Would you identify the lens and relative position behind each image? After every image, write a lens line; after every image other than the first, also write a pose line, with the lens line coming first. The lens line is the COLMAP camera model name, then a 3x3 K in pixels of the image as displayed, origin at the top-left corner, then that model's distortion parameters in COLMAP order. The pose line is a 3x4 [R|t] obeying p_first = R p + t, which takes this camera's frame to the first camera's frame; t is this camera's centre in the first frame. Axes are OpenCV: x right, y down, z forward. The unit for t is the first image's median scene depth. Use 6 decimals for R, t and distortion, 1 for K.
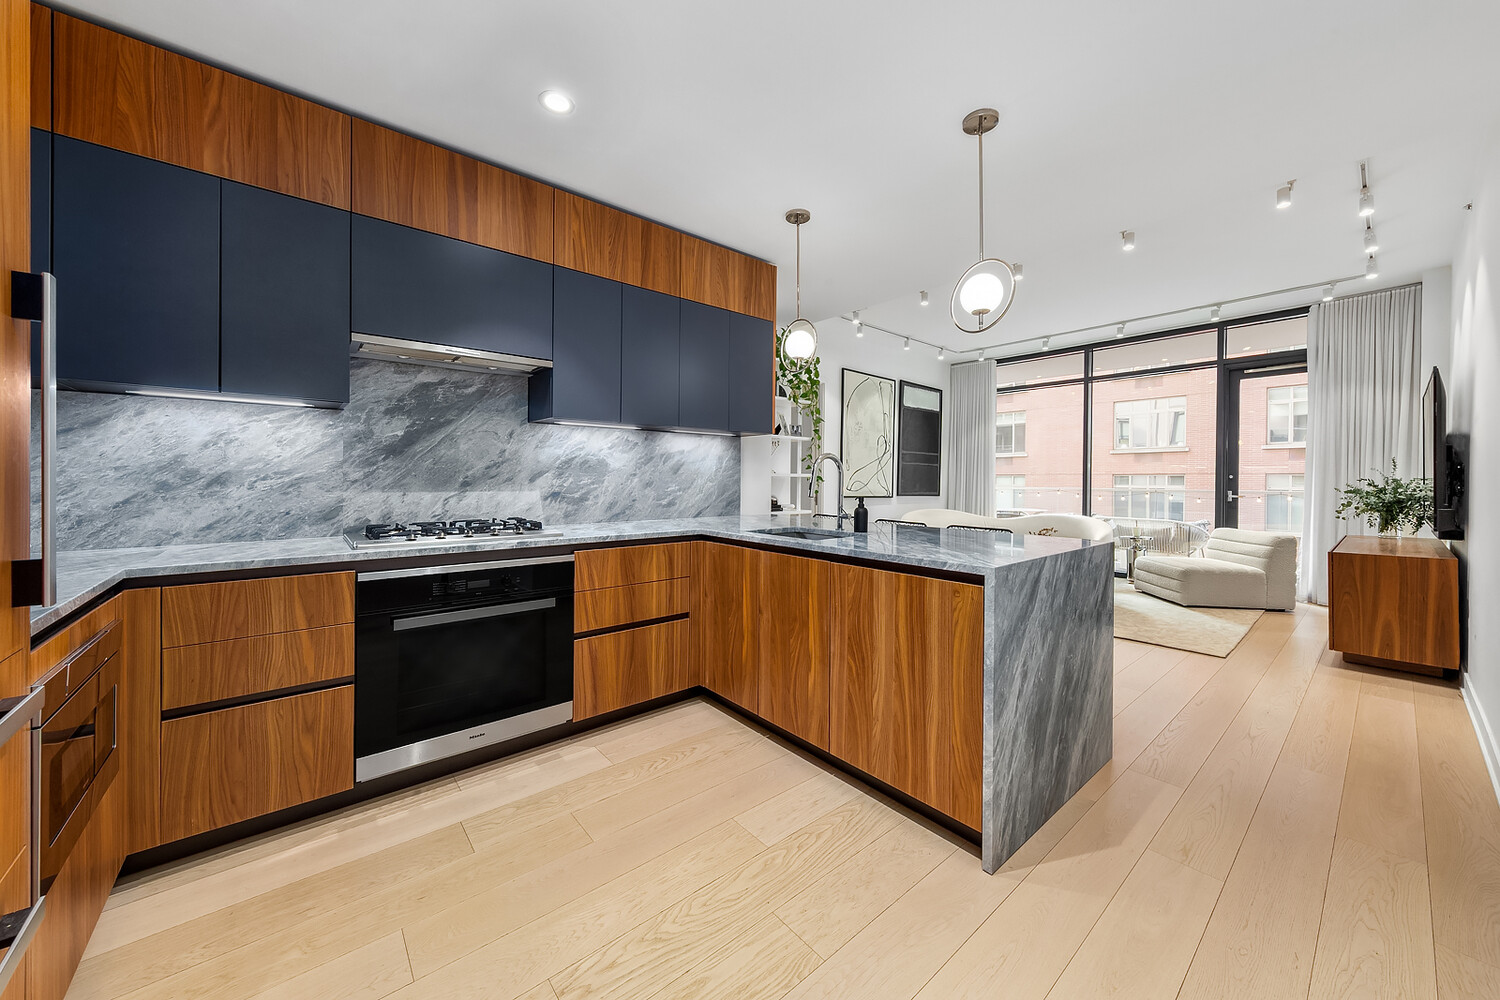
lens RADIAL K [[541.9, 0, 749.5], [0, 541.9, 488.5], [0, 0, 1]] dist [-0.001894, -0.000536]
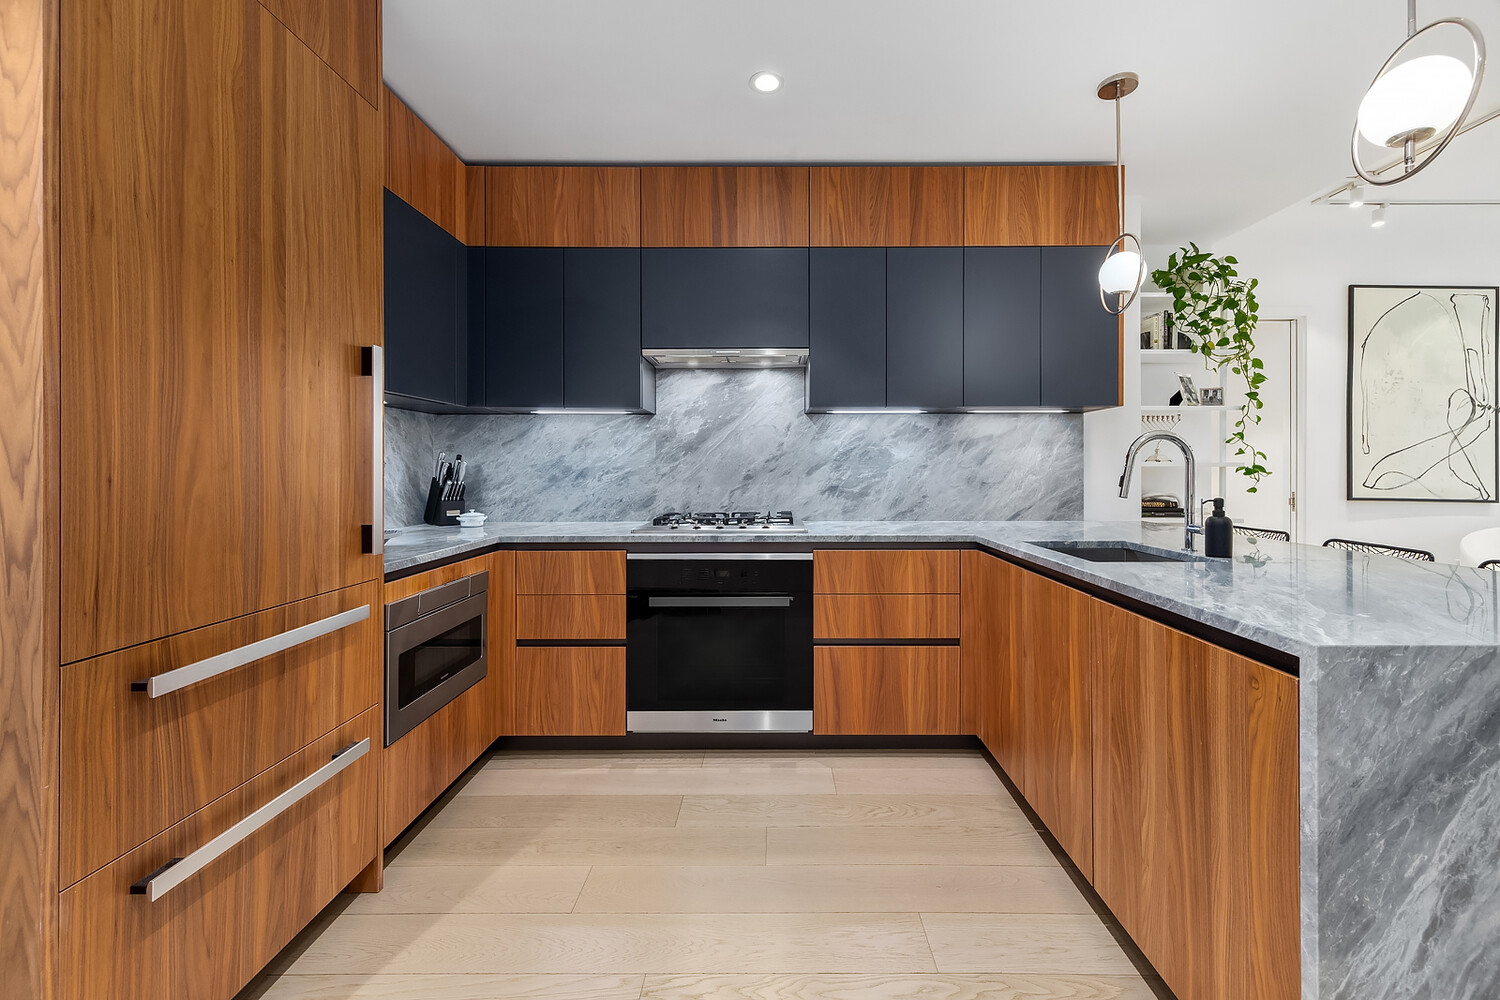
lens RADIAL K [[601.2, 0, 750.1], [0, 601.2, 474.2], [0, 0, 1]] dist [0.003364, -0.000748]
pose [[0.756211, -0.002214, -0.654324, 0.241556], [-0.005602, 0.999936, -0.009857, -0.002671], [0.654304, 0.011120, 0.756150, 0.131035]]
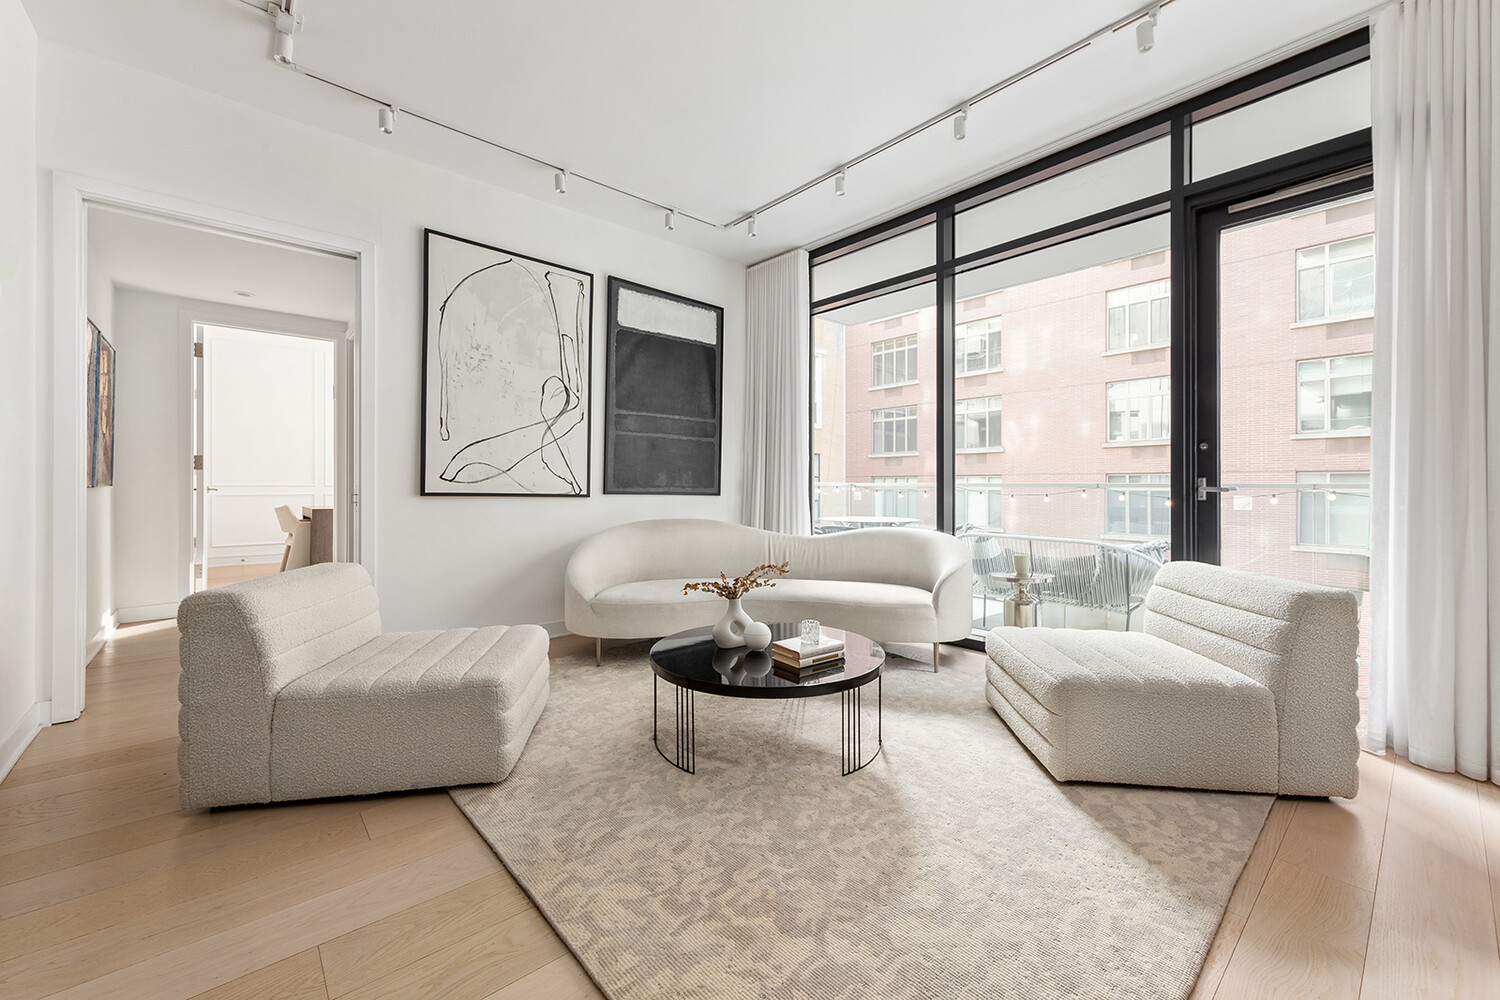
lens RADIAL K [[601.2, 0, 745.4], [0, 601.2, 487.1], [0, 0, 1]] dist [0.003364, -0.000748]
pose [[0.999824, -0.000717, 0.018726, 1.037681], [0.000954, 0.999920, -0.012616, 0.037440], [-0.018715, 0.012631, 0.999745, 1.050492]]
